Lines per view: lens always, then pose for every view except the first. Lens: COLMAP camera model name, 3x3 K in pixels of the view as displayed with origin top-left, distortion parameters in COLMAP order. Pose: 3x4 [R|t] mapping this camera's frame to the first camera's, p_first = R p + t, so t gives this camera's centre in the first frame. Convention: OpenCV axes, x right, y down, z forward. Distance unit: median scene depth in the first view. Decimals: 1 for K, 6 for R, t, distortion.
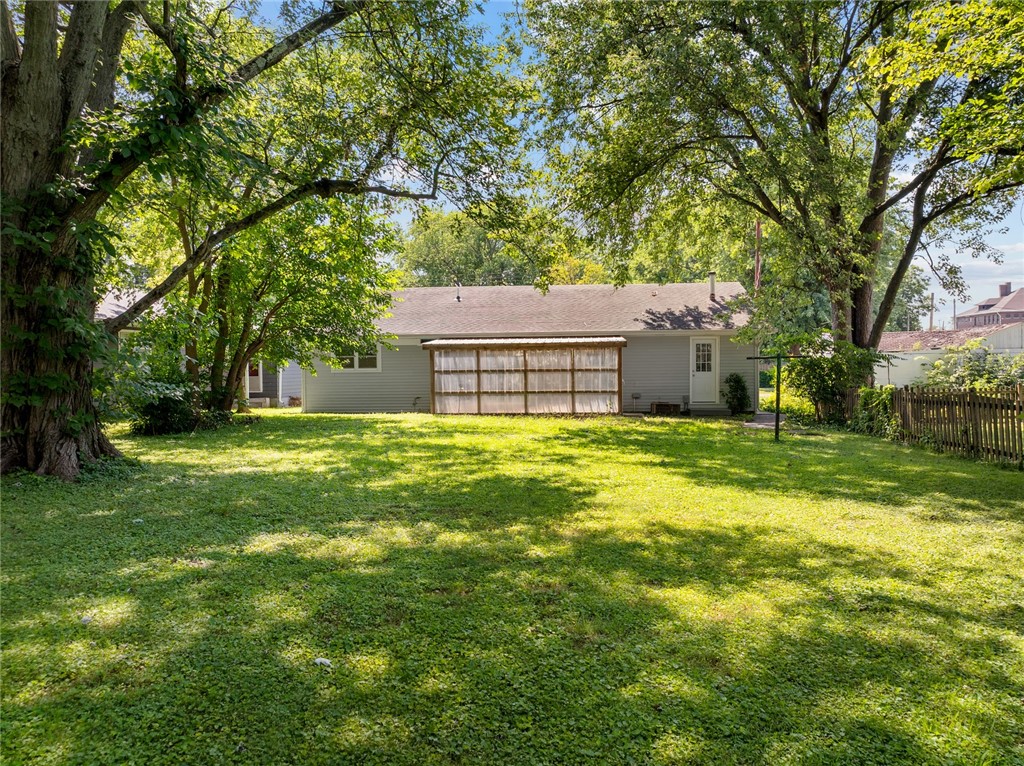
lens RADIAL K [[728.2, 0, 512.0], [0, 728.2, 383.0], [0, 0, 1]] dist [-0.026266, -0.002117]
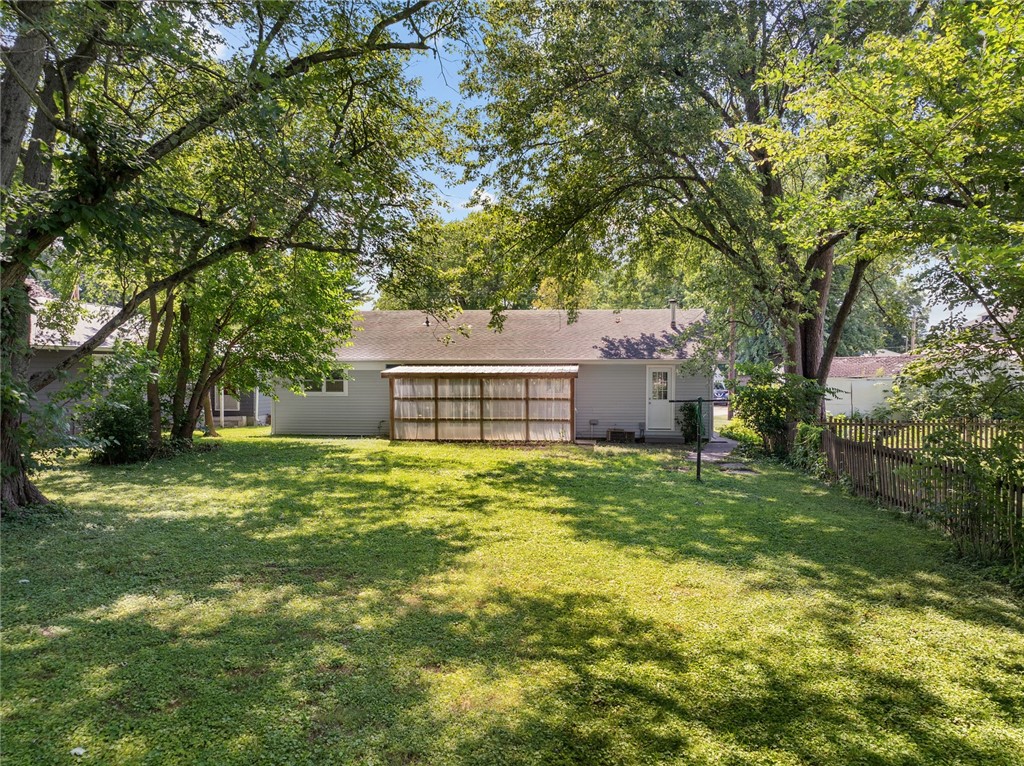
lens RADIAL K [[725.6, 0, 512.0], [0, 725.6, 383.0], [0, 0, 1]] dist [-0.025510, 0.002425]
pose [[0.999883, 0.009908, -0.011690, 0.074871], [-0.009954, 0.999943, -0.003922, -0.036417], [0.011650, 0.004038, 0.999924, -0.027350]]
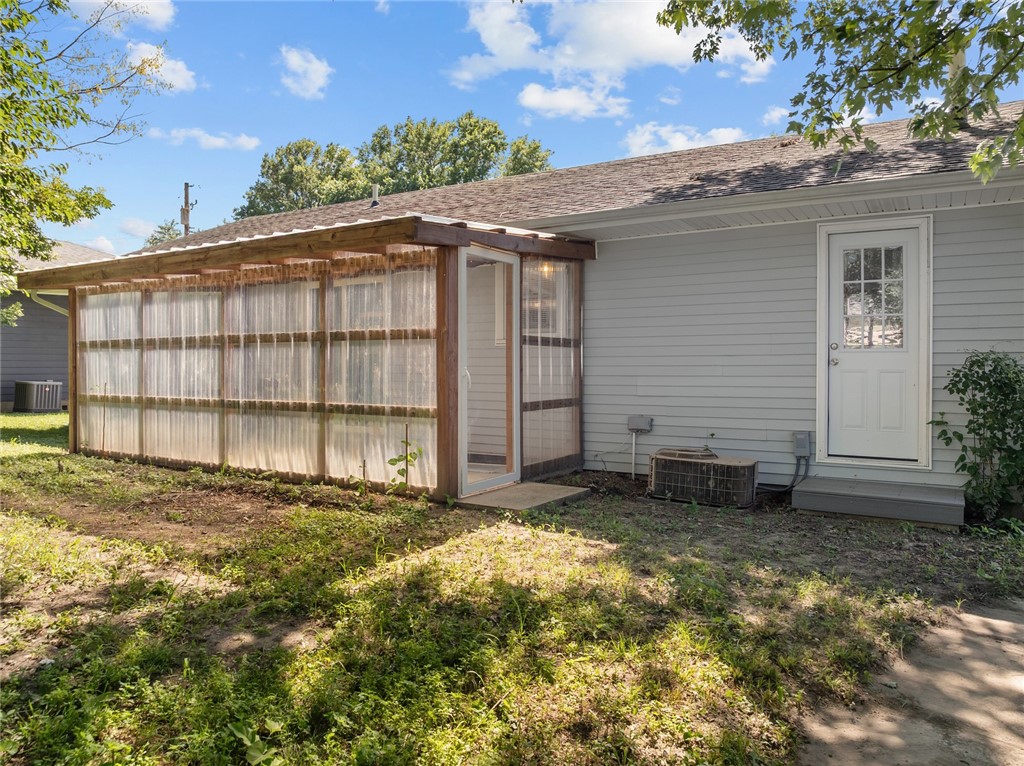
lens RADIAL K [[728.2, 0, 512.0], [0, 728.2, 383.0], [0, 0, 1]] dist [-0.026266, -0.002117]
pose [[0.894649, 0.018325, -0.446394, 0.294873], [-0.018591, 0.999820, 0.003785, -0.001072], [0.446383, 0.004913, 0.894828, 0.772247]]
